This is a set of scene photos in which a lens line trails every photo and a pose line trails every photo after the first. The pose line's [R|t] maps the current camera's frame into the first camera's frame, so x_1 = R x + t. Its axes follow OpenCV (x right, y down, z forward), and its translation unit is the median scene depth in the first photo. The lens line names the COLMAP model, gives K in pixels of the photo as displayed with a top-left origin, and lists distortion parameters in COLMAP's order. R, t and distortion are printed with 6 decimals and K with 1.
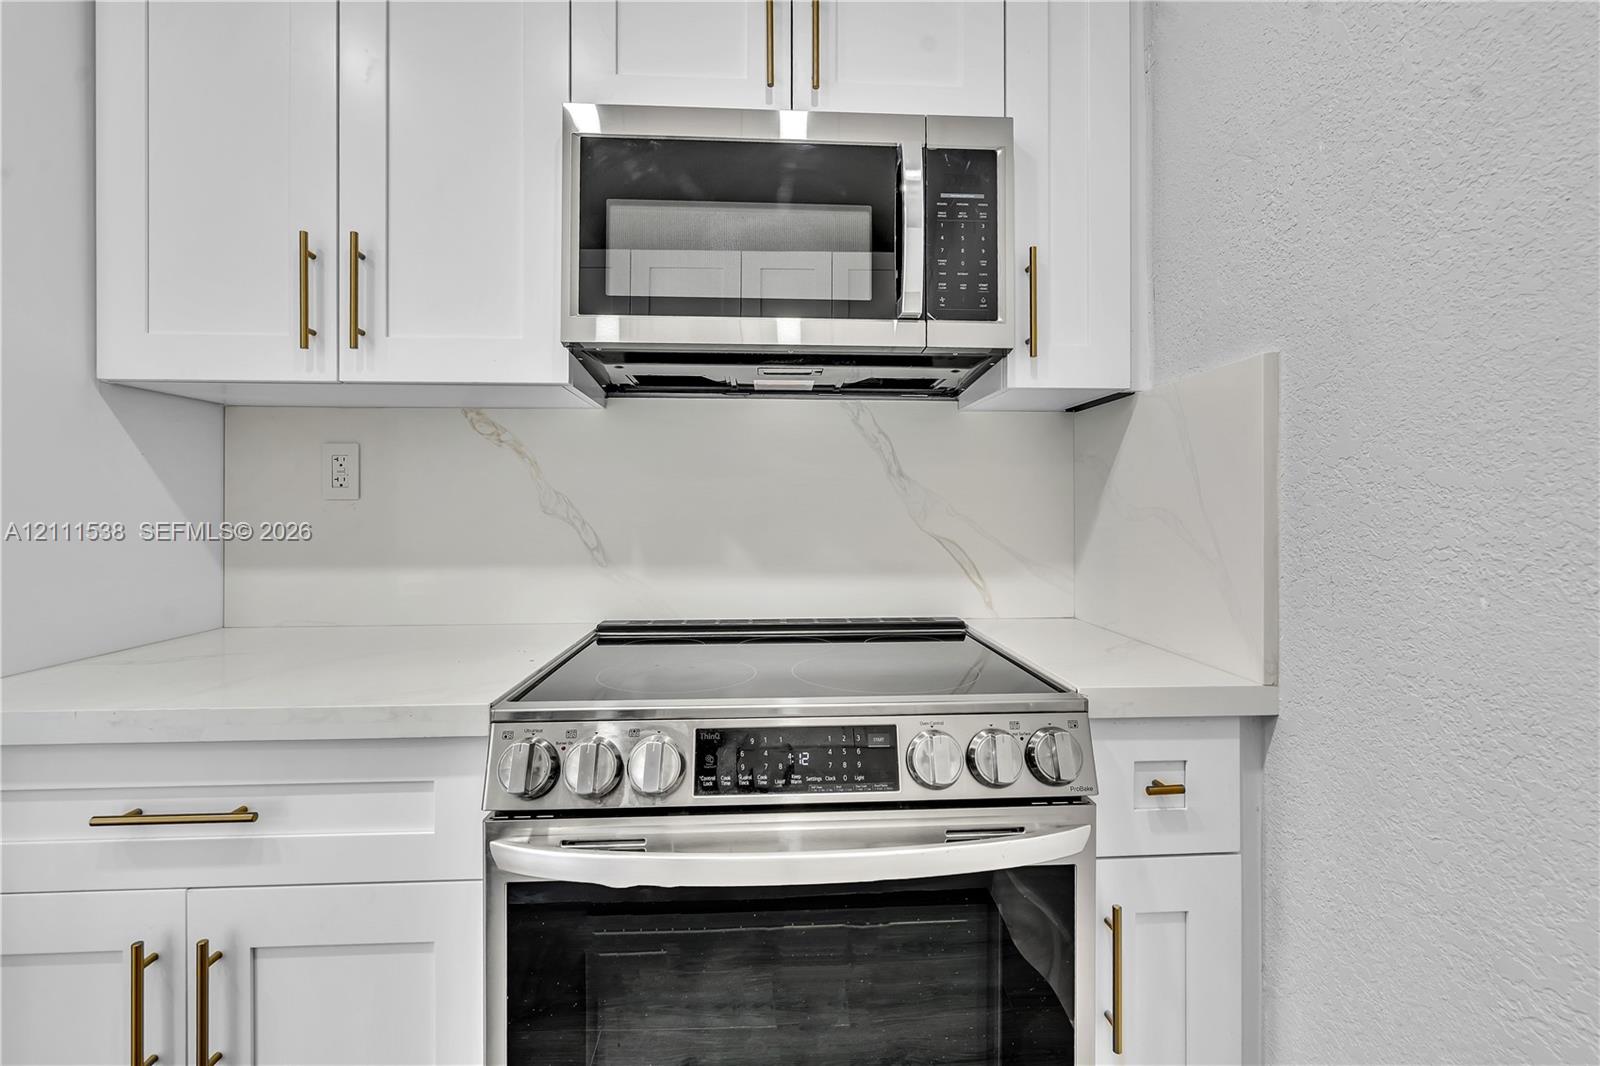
lens RADIAL K [[733.1, 0, 806.9], [0, 733.1, 525.8], [0, 0, 1]] dist [-0.000814, 0.000352]
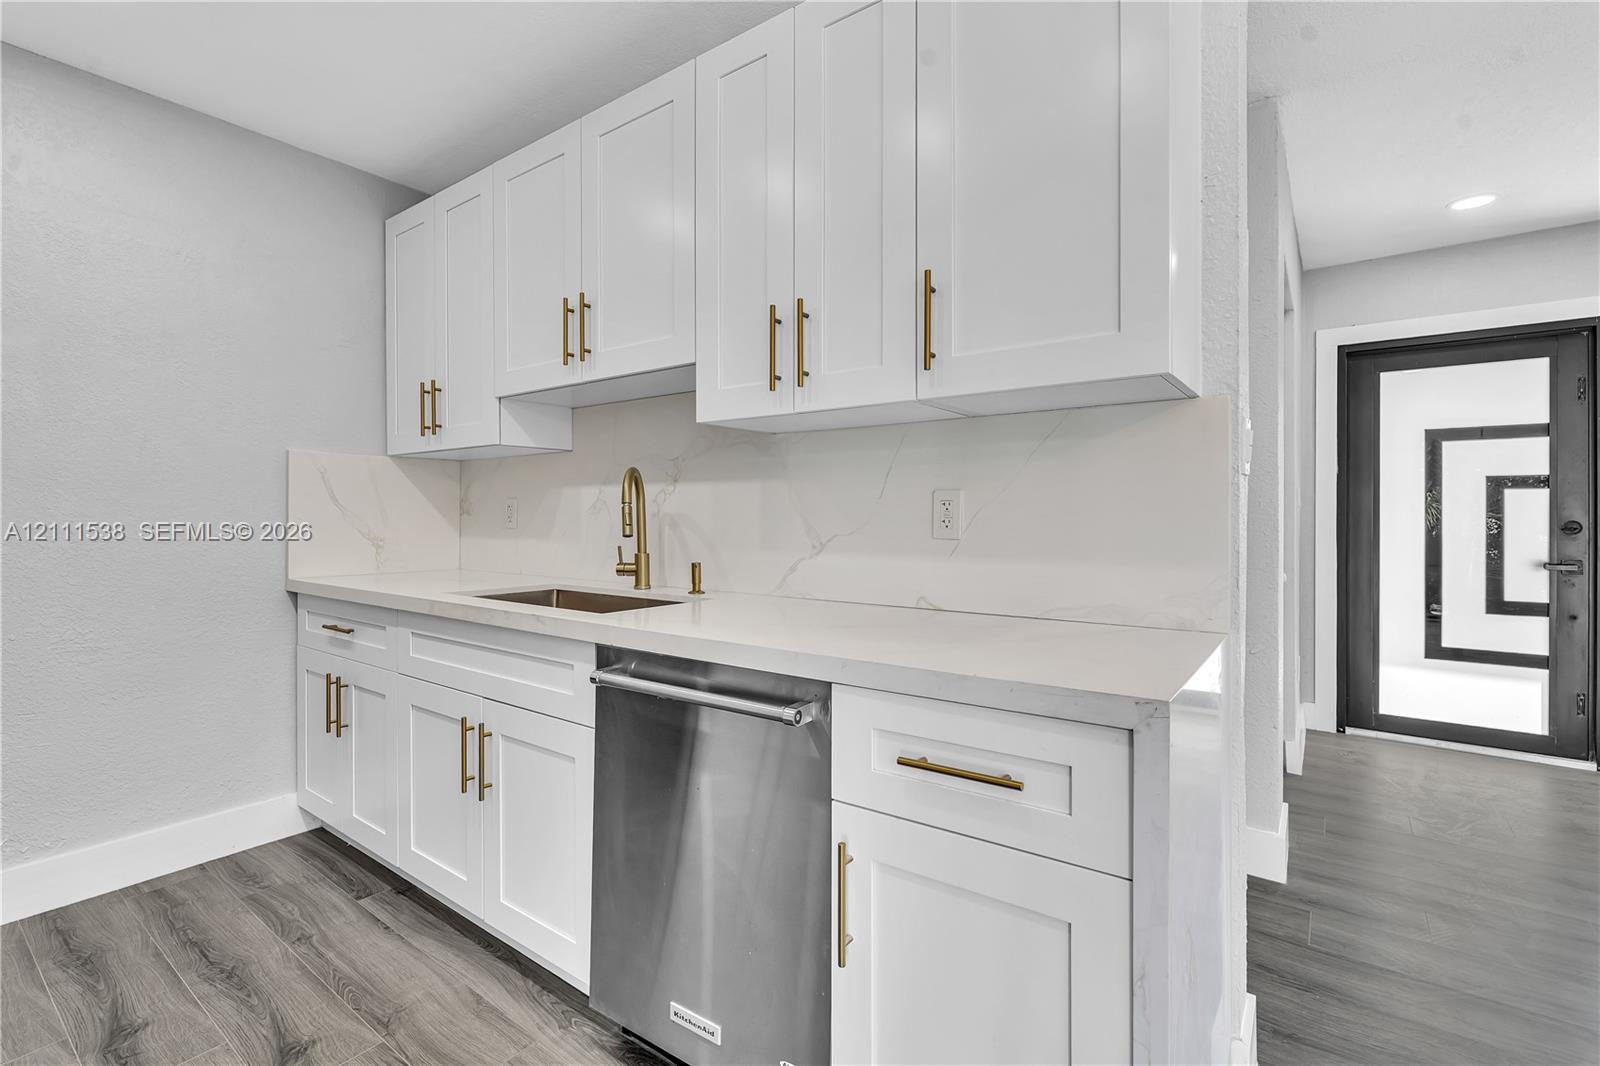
lens RADIAL K [[715.3, 0, 800.0], [0, 715.3, 533.0], [0, 0, 1]] dist [-0.001838, 0.000136]
pose [[0.767648, 0.023649, -0.640435, 0.213868], [-0.015915, 0.999714, 0.017839, -0.001592], [0.640674, -0.003502, 0.767805, 0.010553]]
